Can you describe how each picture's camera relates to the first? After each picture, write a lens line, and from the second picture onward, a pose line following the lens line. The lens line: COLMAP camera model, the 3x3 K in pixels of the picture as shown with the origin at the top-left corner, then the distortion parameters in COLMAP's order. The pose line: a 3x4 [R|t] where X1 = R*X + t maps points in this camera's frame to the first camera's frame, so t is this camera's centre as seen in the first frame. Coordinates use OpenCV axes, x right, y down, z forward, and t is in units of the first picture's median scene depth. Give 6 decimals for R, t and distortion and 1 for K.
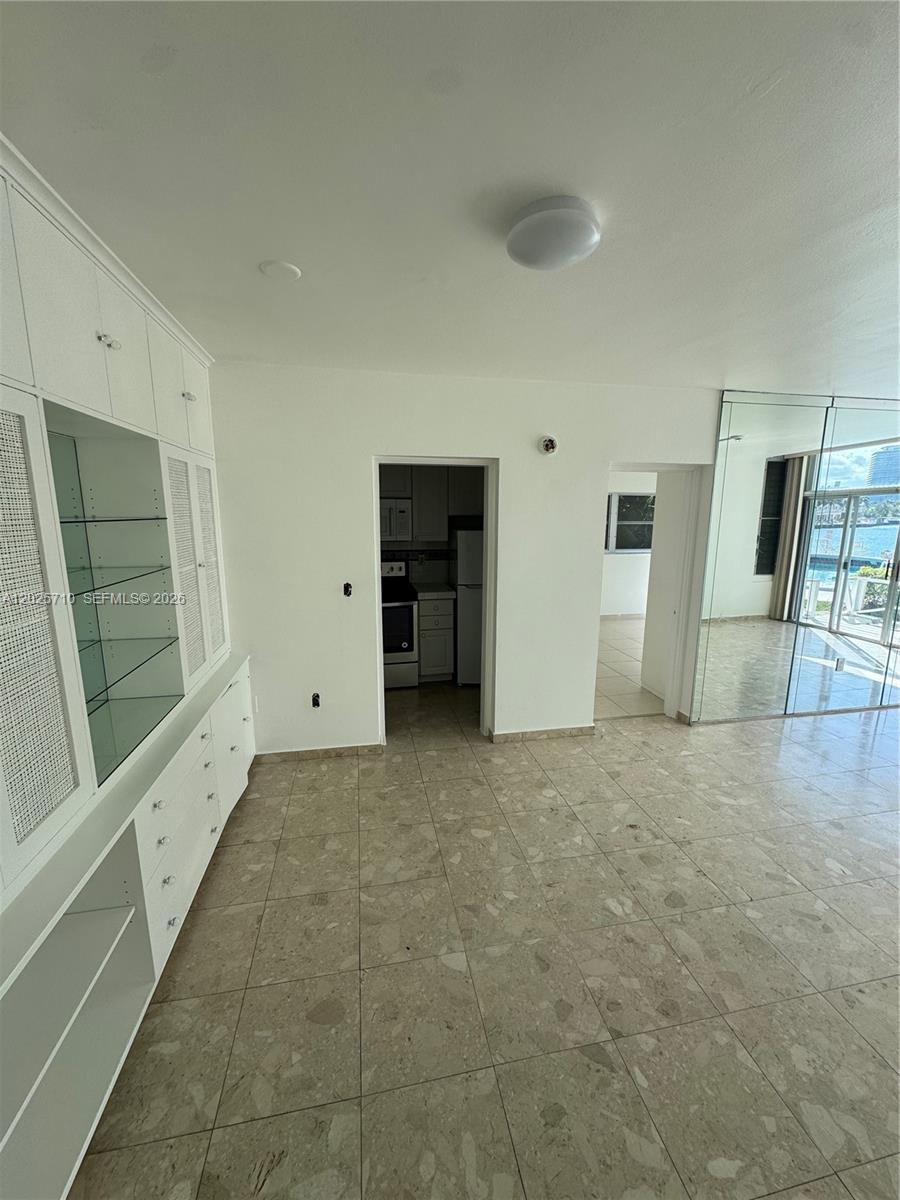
lens RADIAL K [[474.1, 0, 450.5], [0, 474.1, 600.9], [0, 0, 1]] dist [-0.001346, -0.000295]
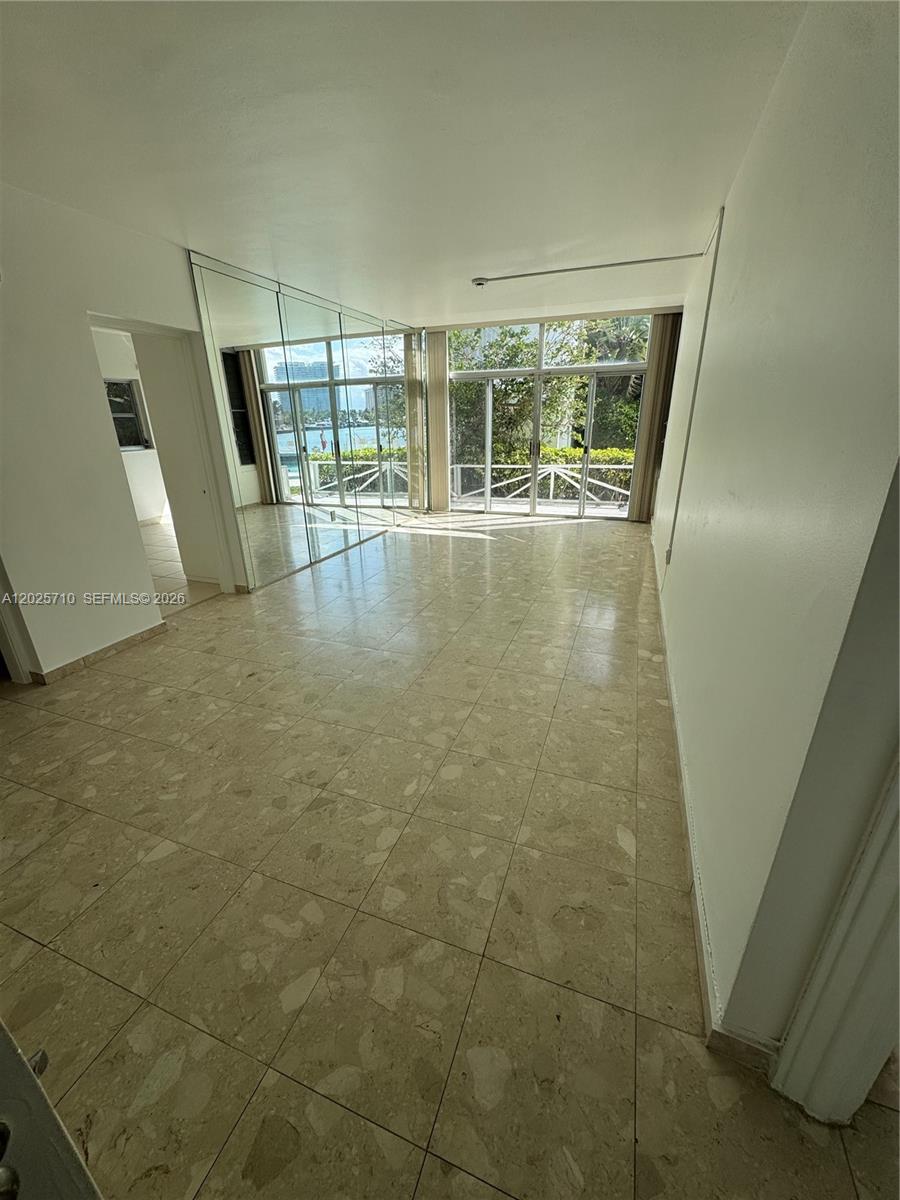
lens RADIAL K [[474.1, 0, 450.5], [0, 474.1, 600.9], [0, 0, 1]] dist [-0.001346, -0.000295]
pose [[0.519064, -0.313379, 0.795215, -0.153540], [0.170480, 0.949628, 0.262952, 0.081745], [-0.837562, -0.000921, 0.546342, 0.011784]]
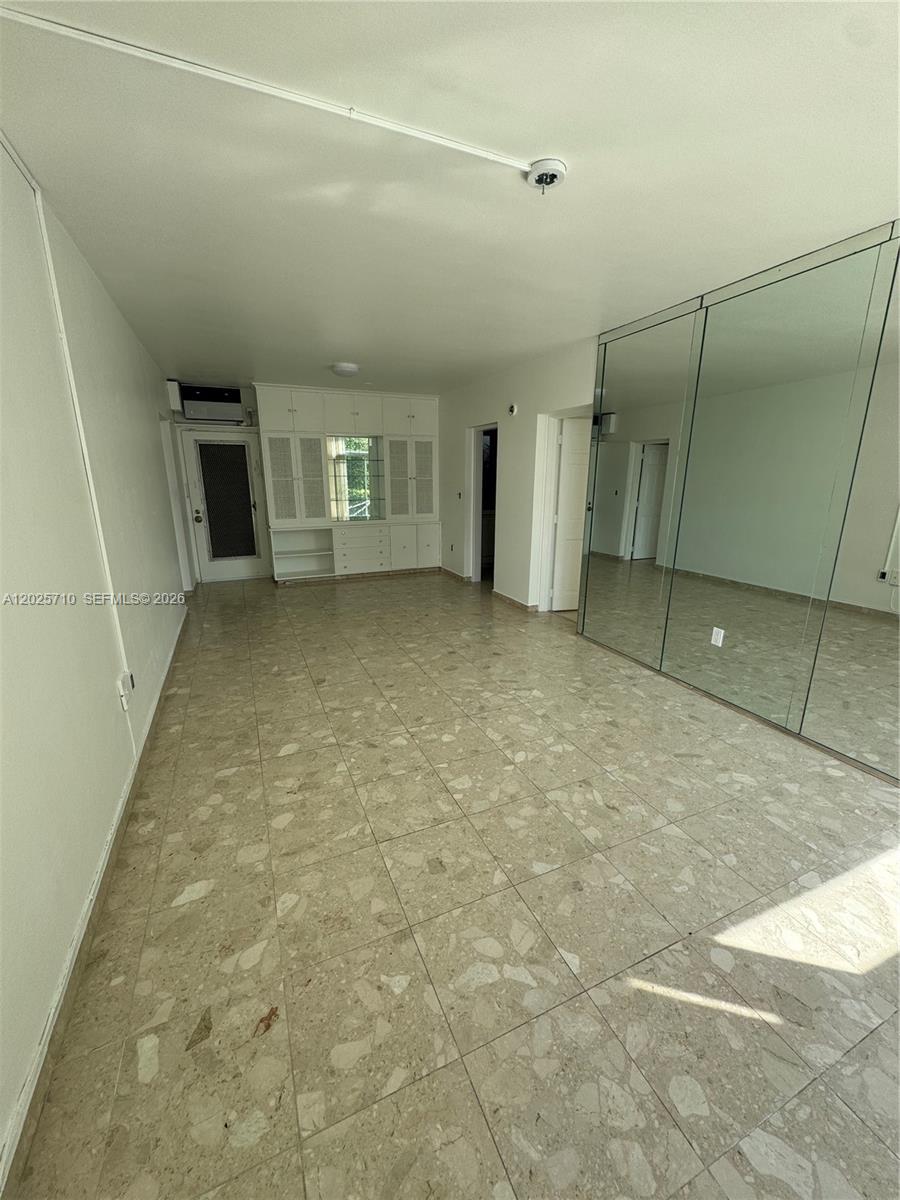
lens RADIAL K [[474.1, 0, 450.5], [0, 474.1, 600.9], [0, 0, 1]] dist [-0.001346, -0.000295]
pose [[0.225829, 0.249455, -0.941686, 1.763753], [-0.178424, 0.960898, 0.211756, -0.010701], [0.957688, 0.120198, 0.261507, 0.453516]]
